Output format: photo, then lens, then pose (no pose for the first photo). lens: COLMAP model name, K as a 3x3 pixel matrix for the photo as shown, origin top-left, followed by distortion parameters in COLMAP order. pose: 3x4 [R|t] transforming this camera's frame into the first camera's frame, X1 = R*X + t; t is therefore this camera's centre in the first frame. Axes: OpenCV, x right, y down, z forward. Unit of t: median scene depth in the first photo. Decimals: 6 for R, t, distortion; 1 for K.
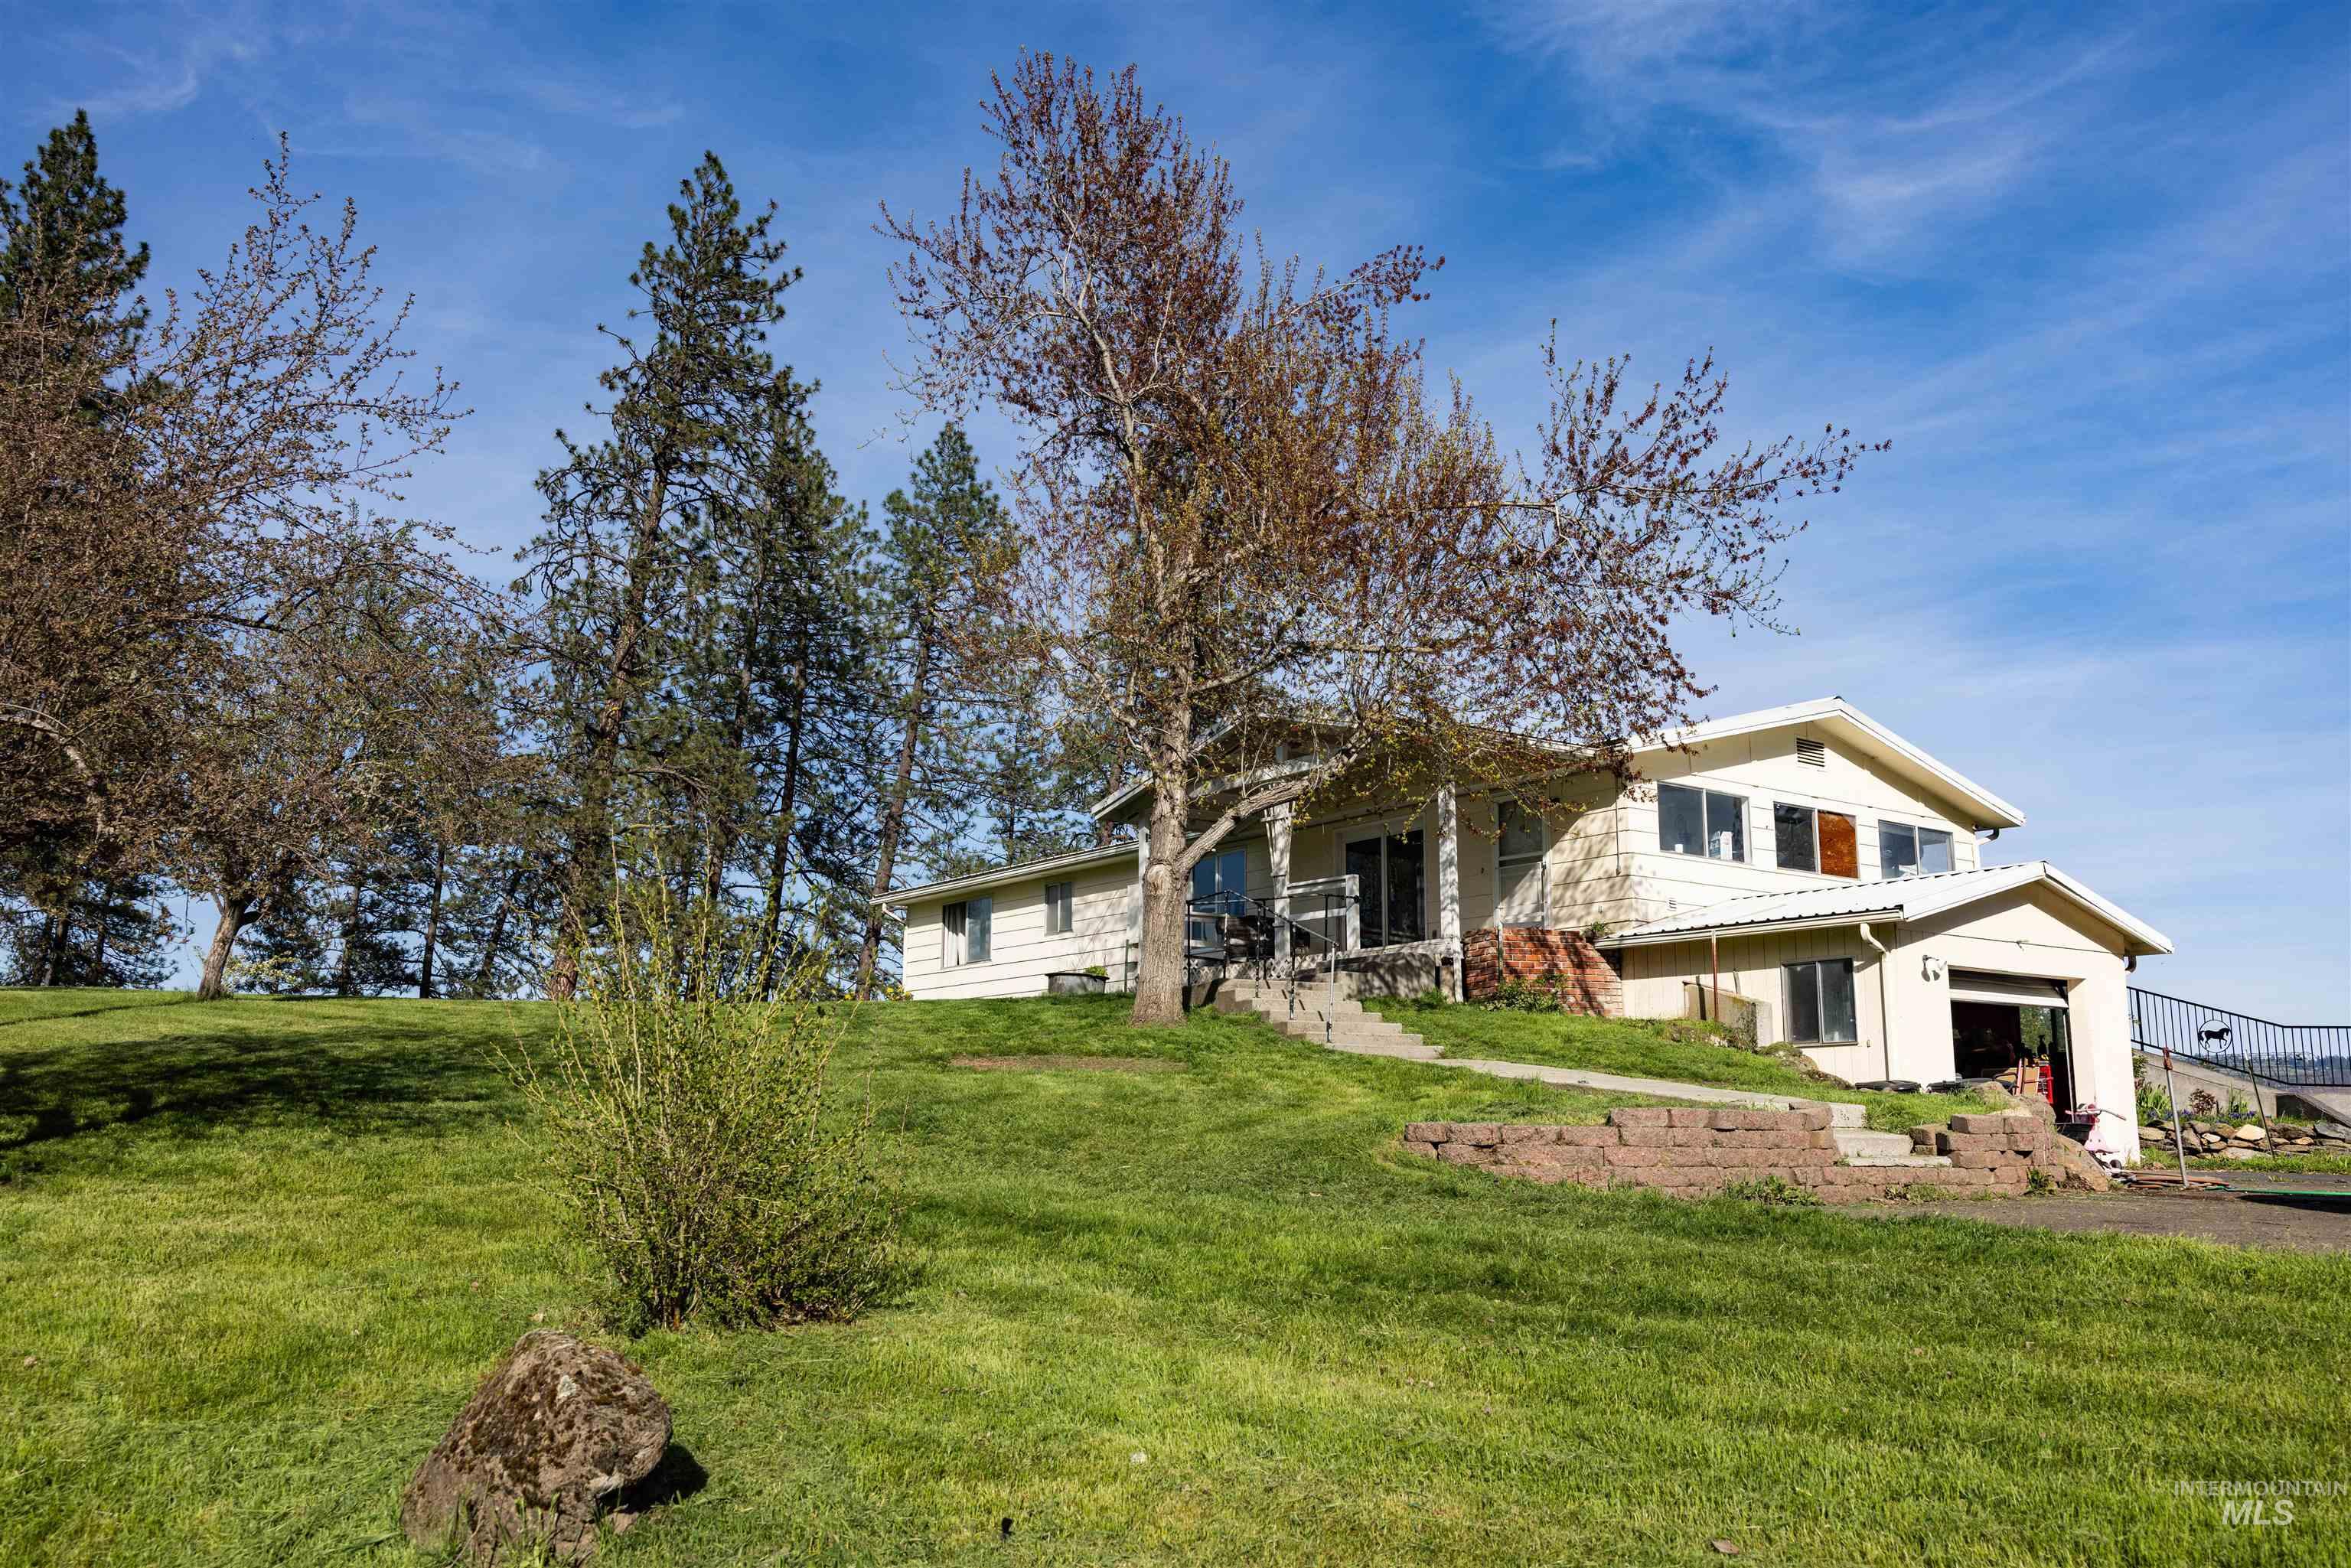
lens RADIAL K [[1961.0, 0, 1193.7], [0, 1961.0, 790.3], [0, 0, 1]] dist [0.008841, -0.021561]
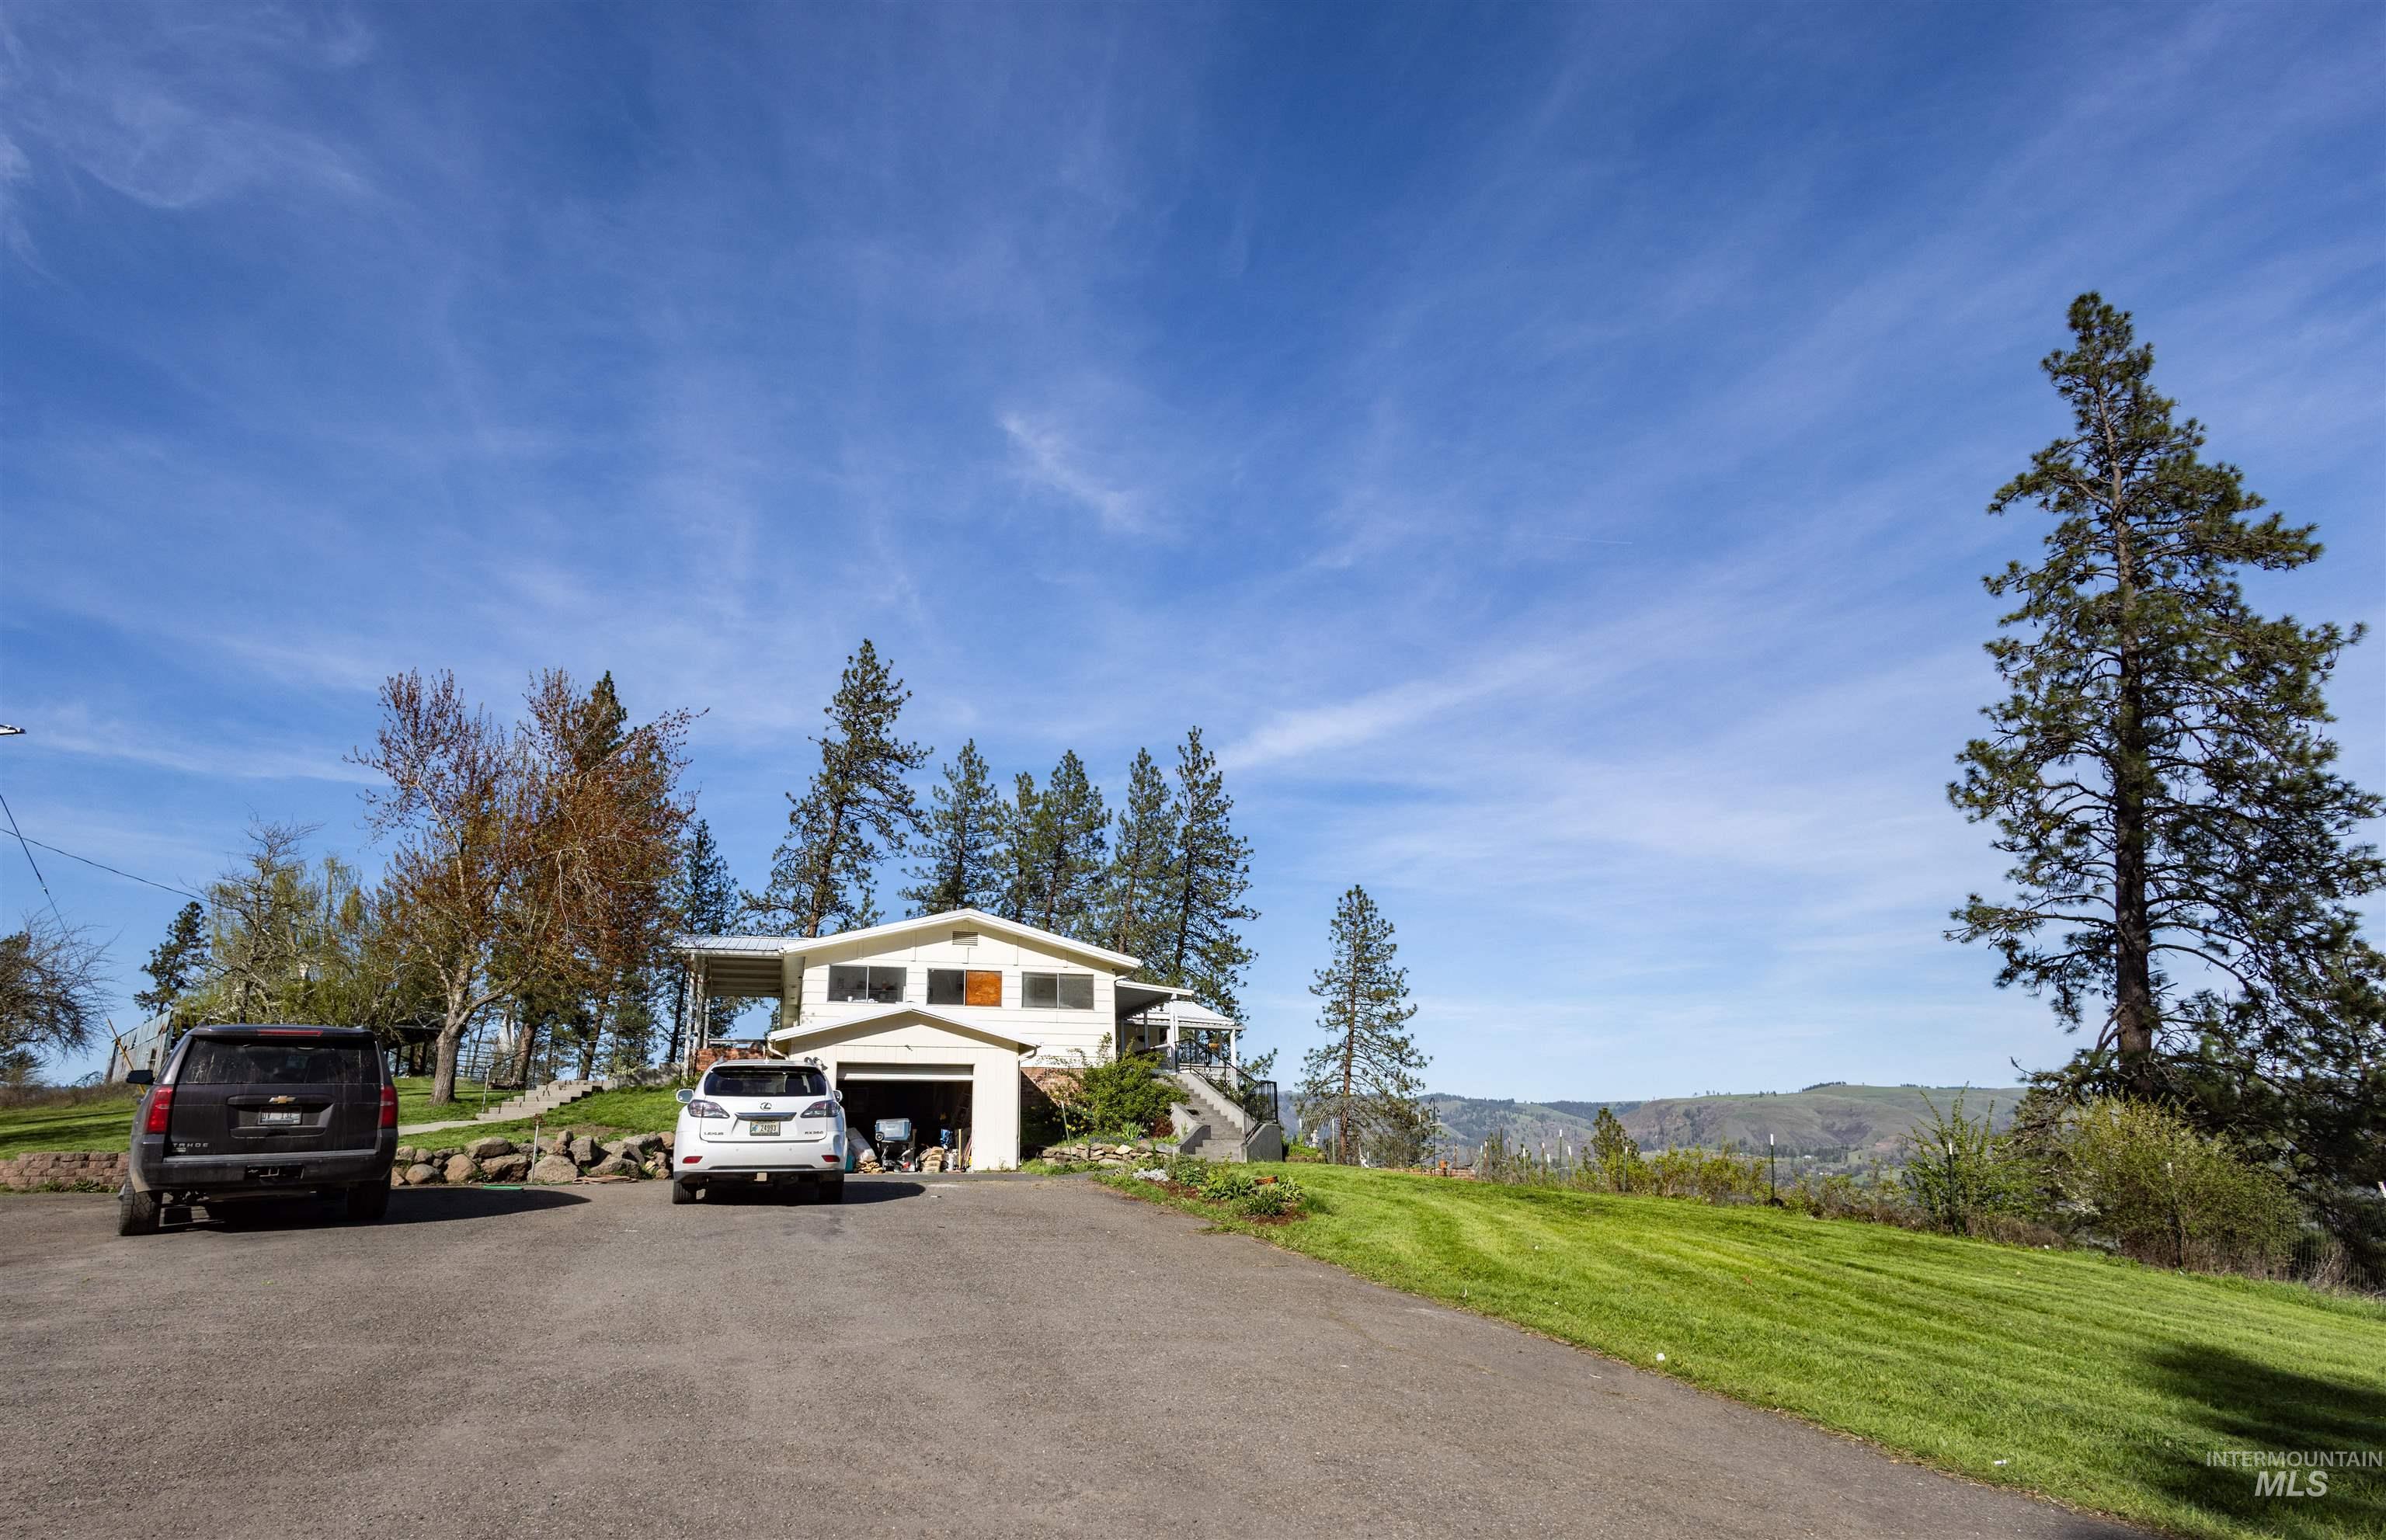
lens RADIAL K [[1181.1, 0, 1087.3], [0, 1181.1, 850.7], [0, 0, 1]] dist [0.002058, -0.000005]
pose [[0.923240, -0.099417, -0.371140, 0.964091], [0.071214, 0.993485, -0.088973, 0.005952], [0.377568, 0.055713, 0.924304, 0.035975]]
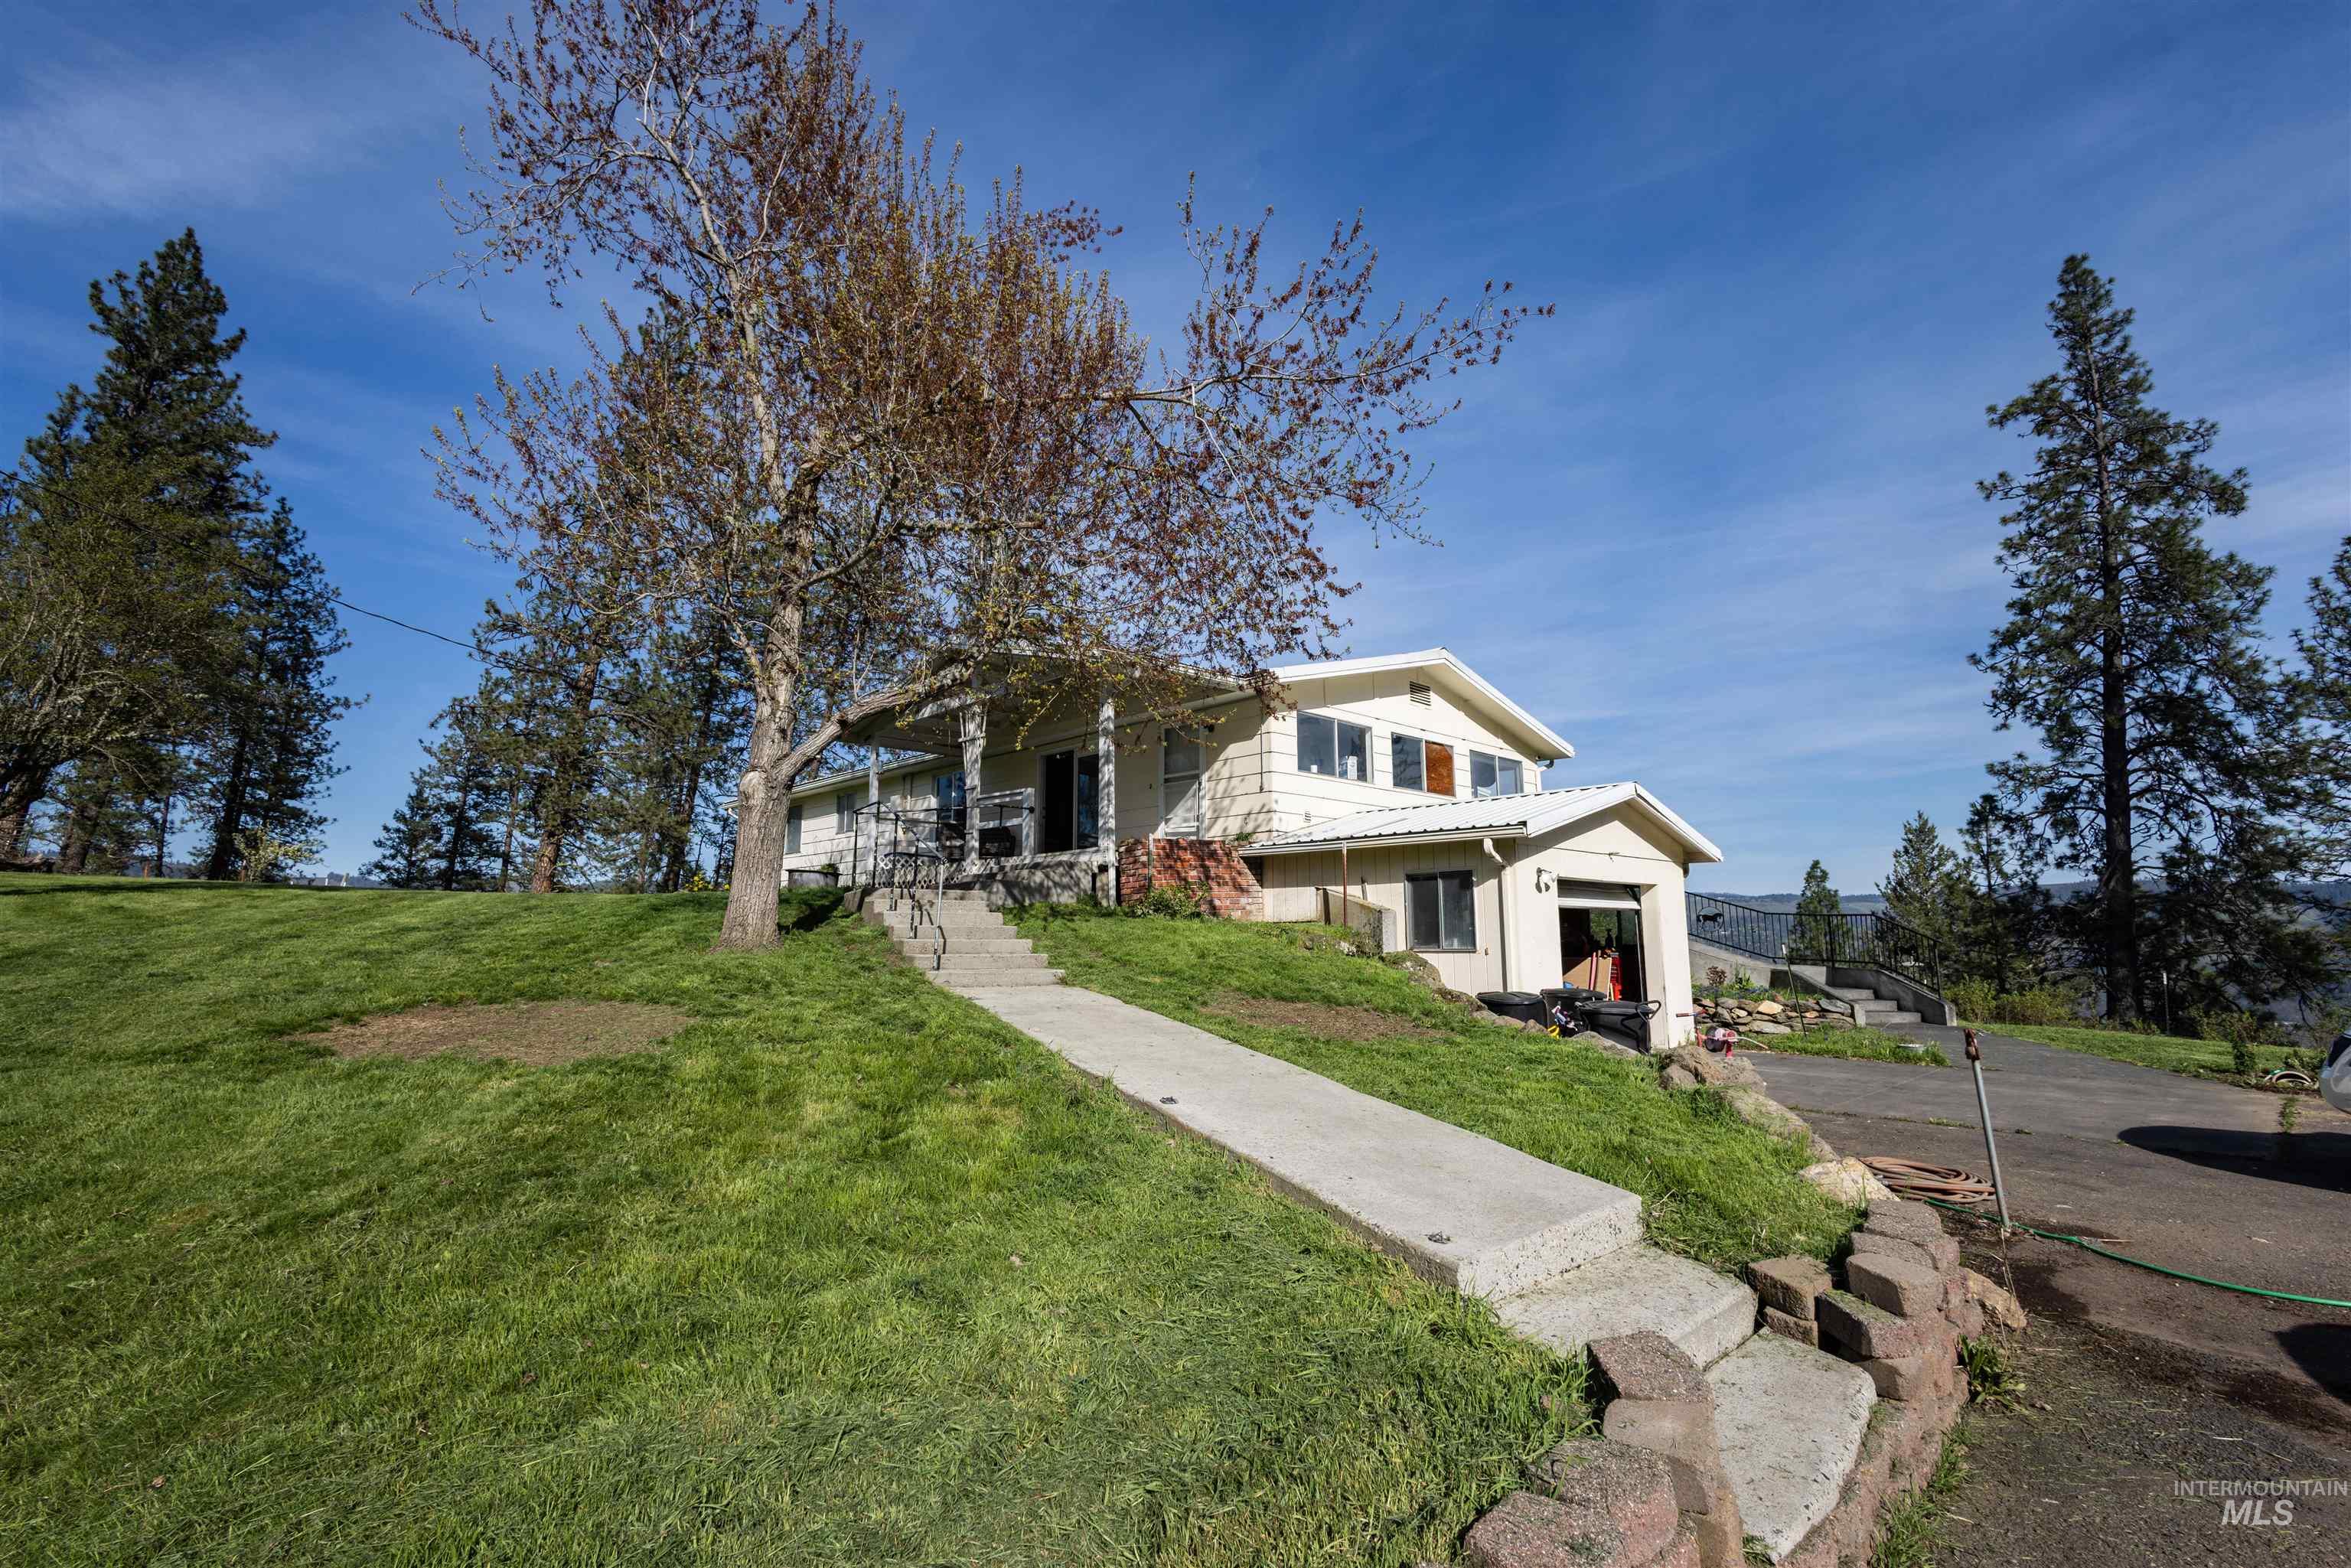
lens RADIAL K [[1074.8, 0, 1169.6], [0, 1074.8, 780.3], [0, 0, 1]] dist [0.001935, 0.003268]
pose [[0.993734, 0.012577, 0.111064, 0.097794], [-0.016012, 0.999419, 0.030093, 0.019822], [-0.110621, -0.031683, 0.993357, 0.402150]]
